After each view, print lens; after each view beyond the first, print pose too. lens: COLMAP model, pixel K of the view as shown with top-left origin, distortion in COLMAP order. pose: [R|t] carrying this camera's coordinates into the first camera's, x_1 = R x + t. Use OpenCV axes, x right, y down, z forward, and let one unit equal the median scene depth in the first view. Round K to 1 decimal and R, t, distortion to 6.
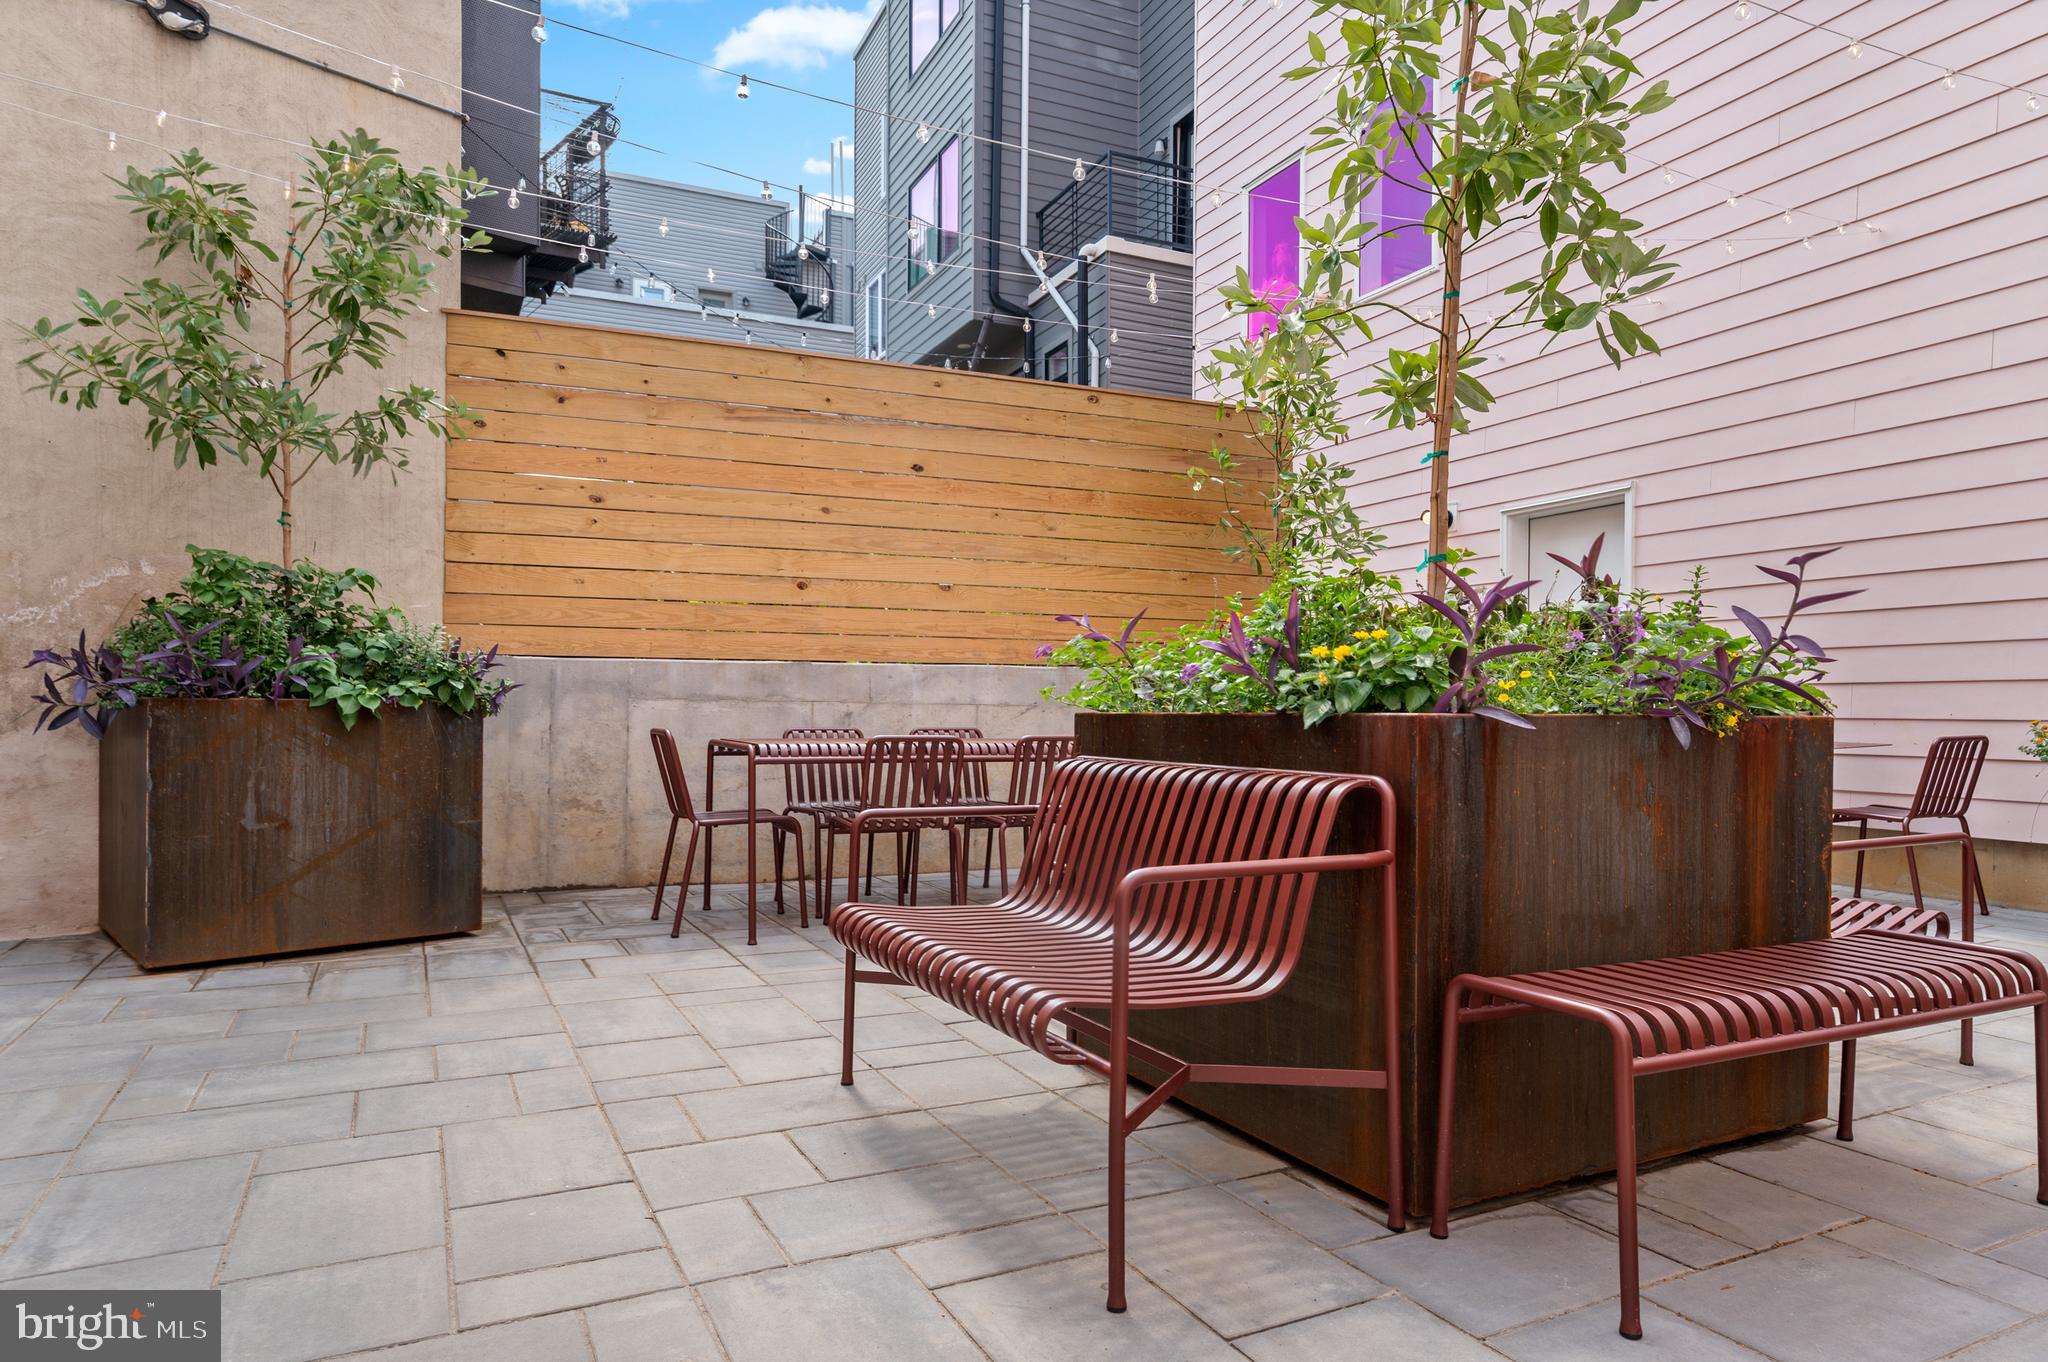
lens RADIAL K [[1220.3, 0, 1028.6], [0, 1220.3, 717.6], [0, 0, 1]] dist [0.000109, -0.001349]
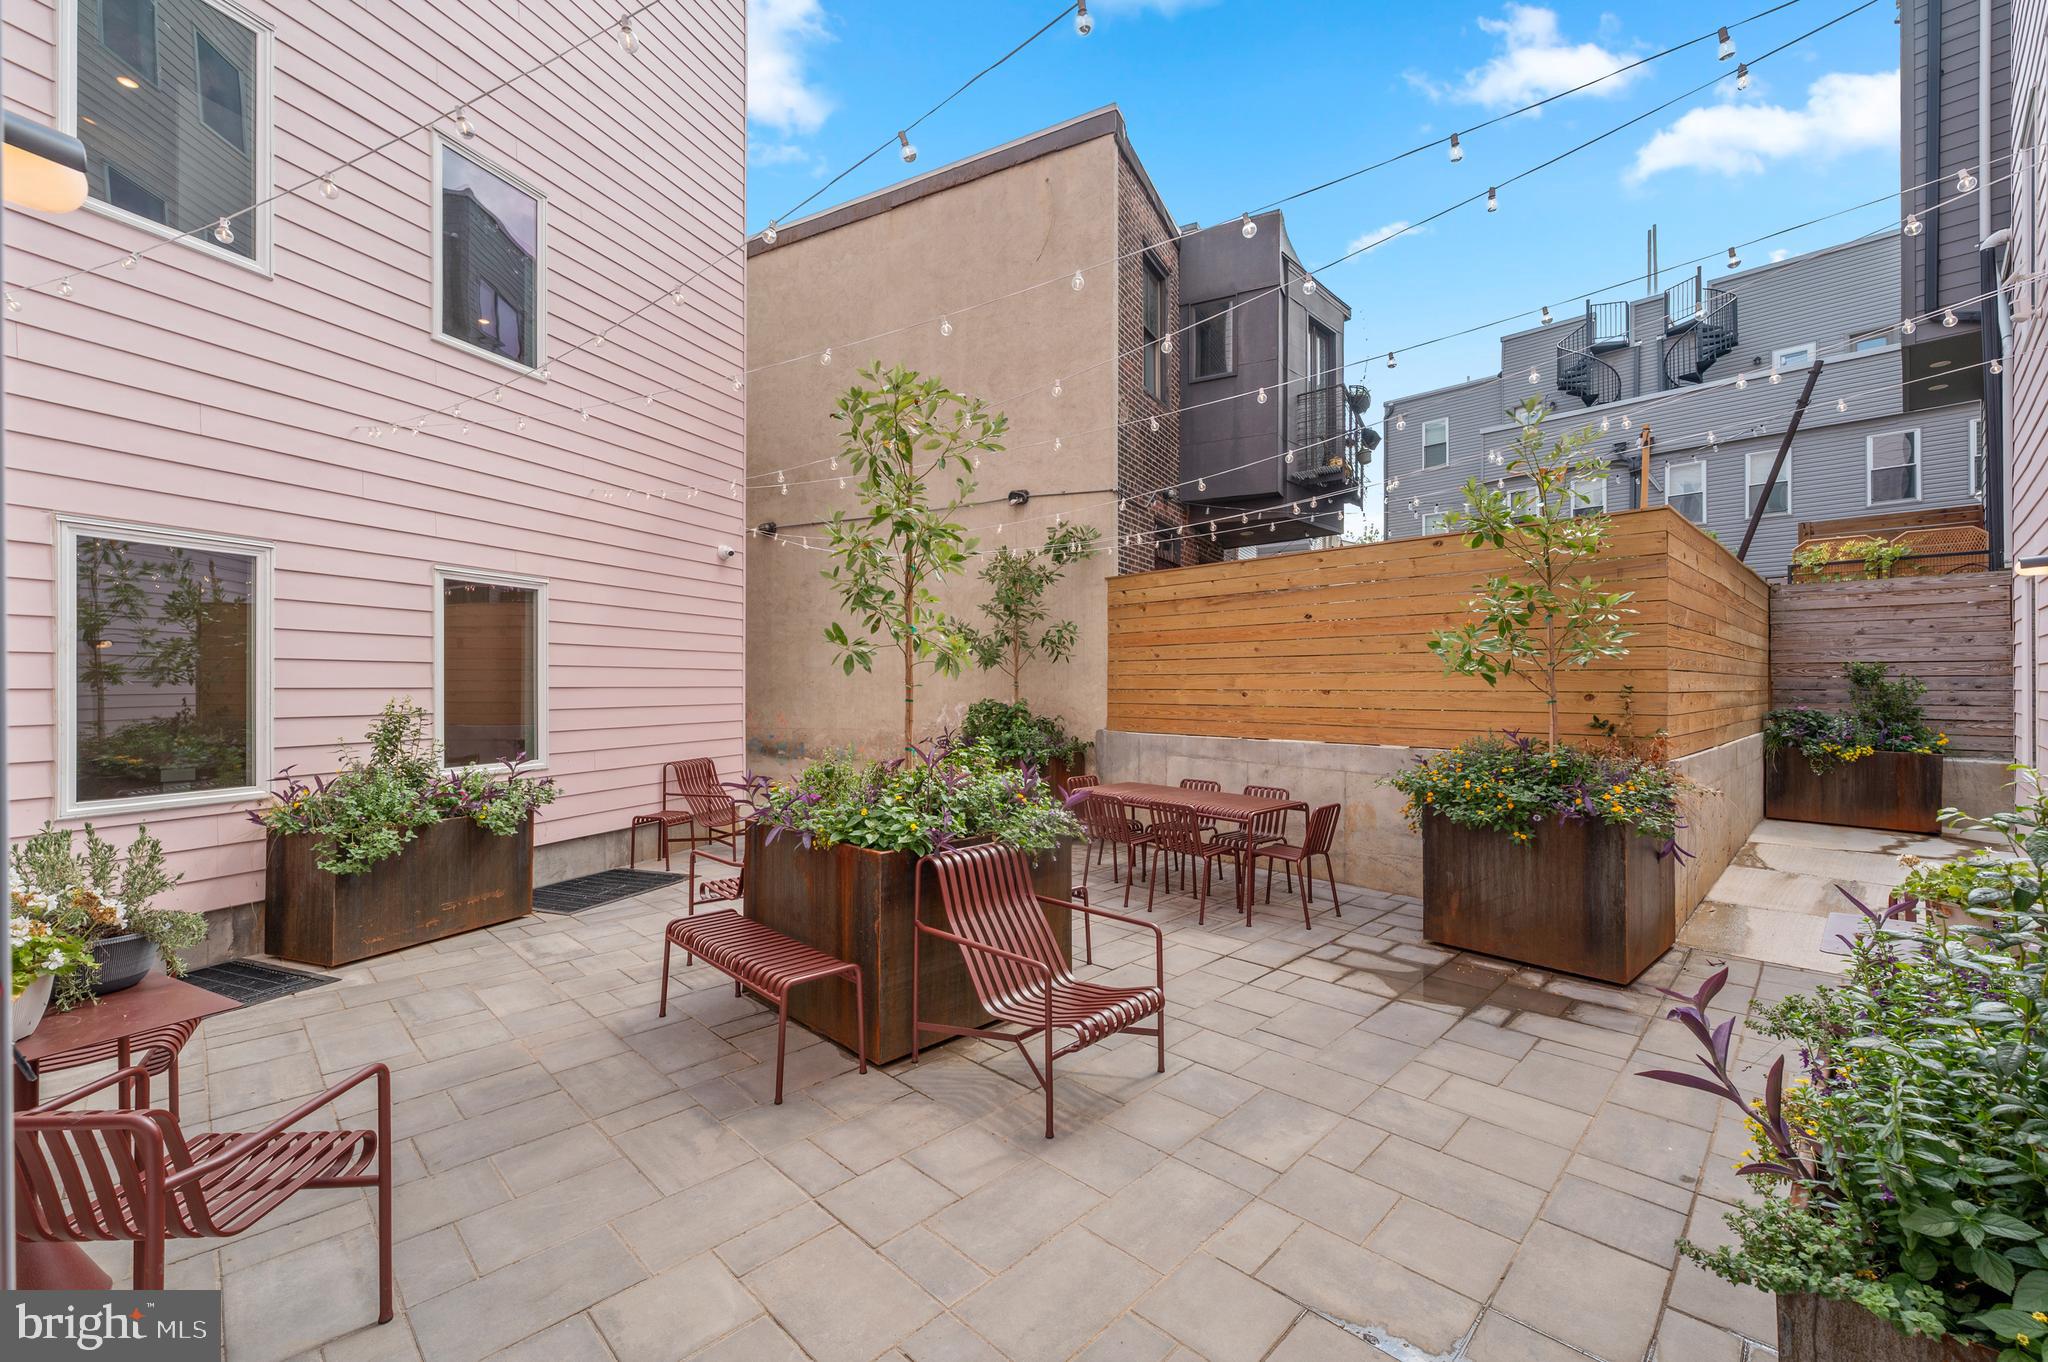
lens RADIAL K [[824.5, 0, 1030.2], [0, 824.5, 689.9], [0, 0, 1]] dist [-0.000172, 0.000189]
pose [[0.316587, -0.002013, -0.948561, 1.093964], [-0.009118, 0.999945, -0.005166, -0.140672], [0.948520, 0.010285, 0.316552, 0.456813]]
